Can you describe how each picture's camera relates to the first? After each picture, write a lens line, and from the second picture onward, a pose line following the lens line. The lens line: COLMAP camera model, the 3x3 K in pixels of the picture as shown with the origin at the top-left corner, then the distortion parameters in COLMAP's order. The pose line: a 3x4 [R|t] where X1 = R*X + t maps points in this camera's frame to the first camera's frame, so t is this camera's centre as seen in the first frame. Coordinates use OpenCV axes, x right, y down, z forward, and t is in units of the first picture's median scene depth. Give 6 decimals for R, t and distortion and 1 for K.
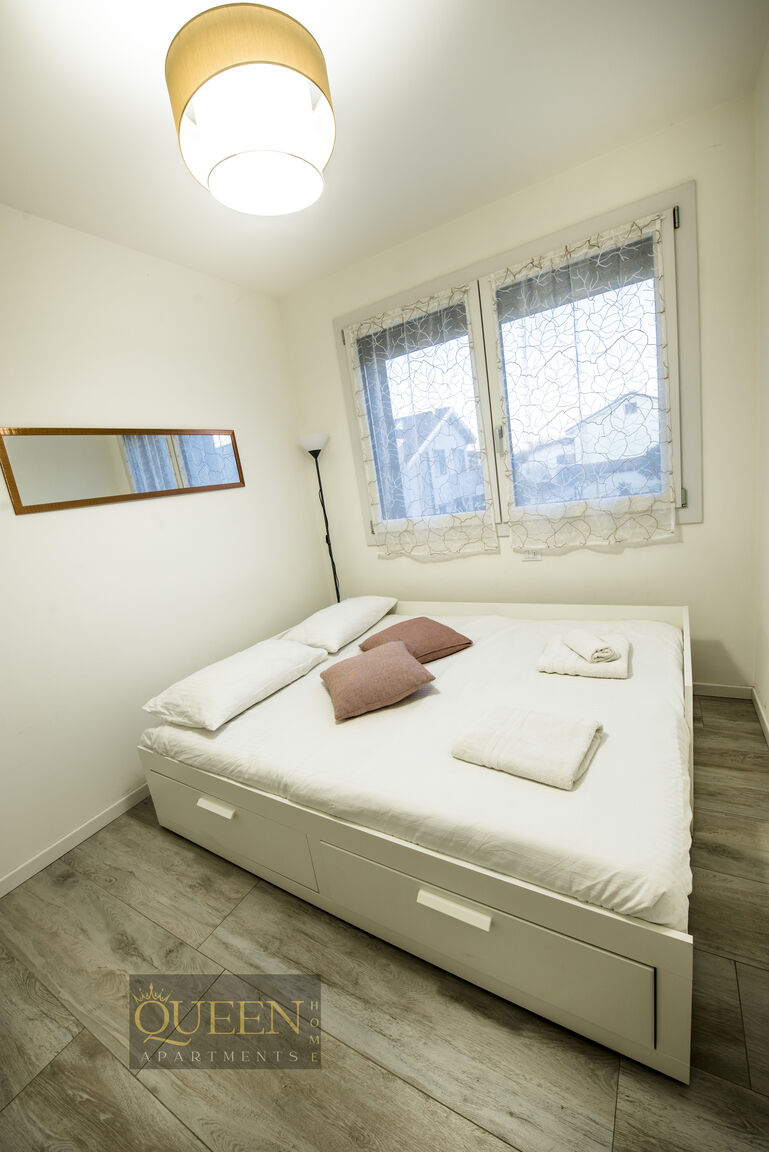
lens RADIAL K [[456.9, 0, 384.5], [0, 456.9, 576.0], [0, 0, 1]] dist [-0.018126, -0.002393]
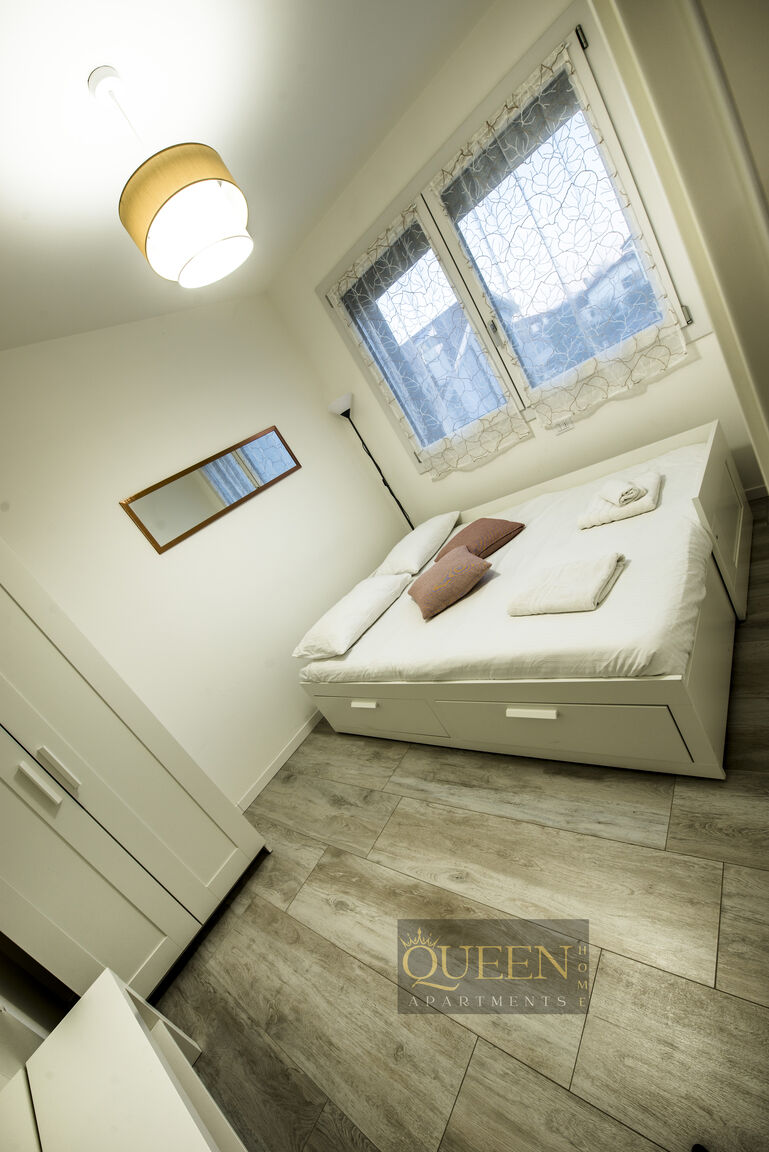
lens RADIAL K [[456.9, 0, 384.5], [0, 456.9, 576.0], [0, 0, 1]] dist [-0.018126, -0.002393]
pose [[0.914547, -0.321171, -0.245872, 0.115190], [0.355504, 0.928194, 0.109879, 0.014946], [0.192927, -0.187898, 0.963054, -0.188694]]
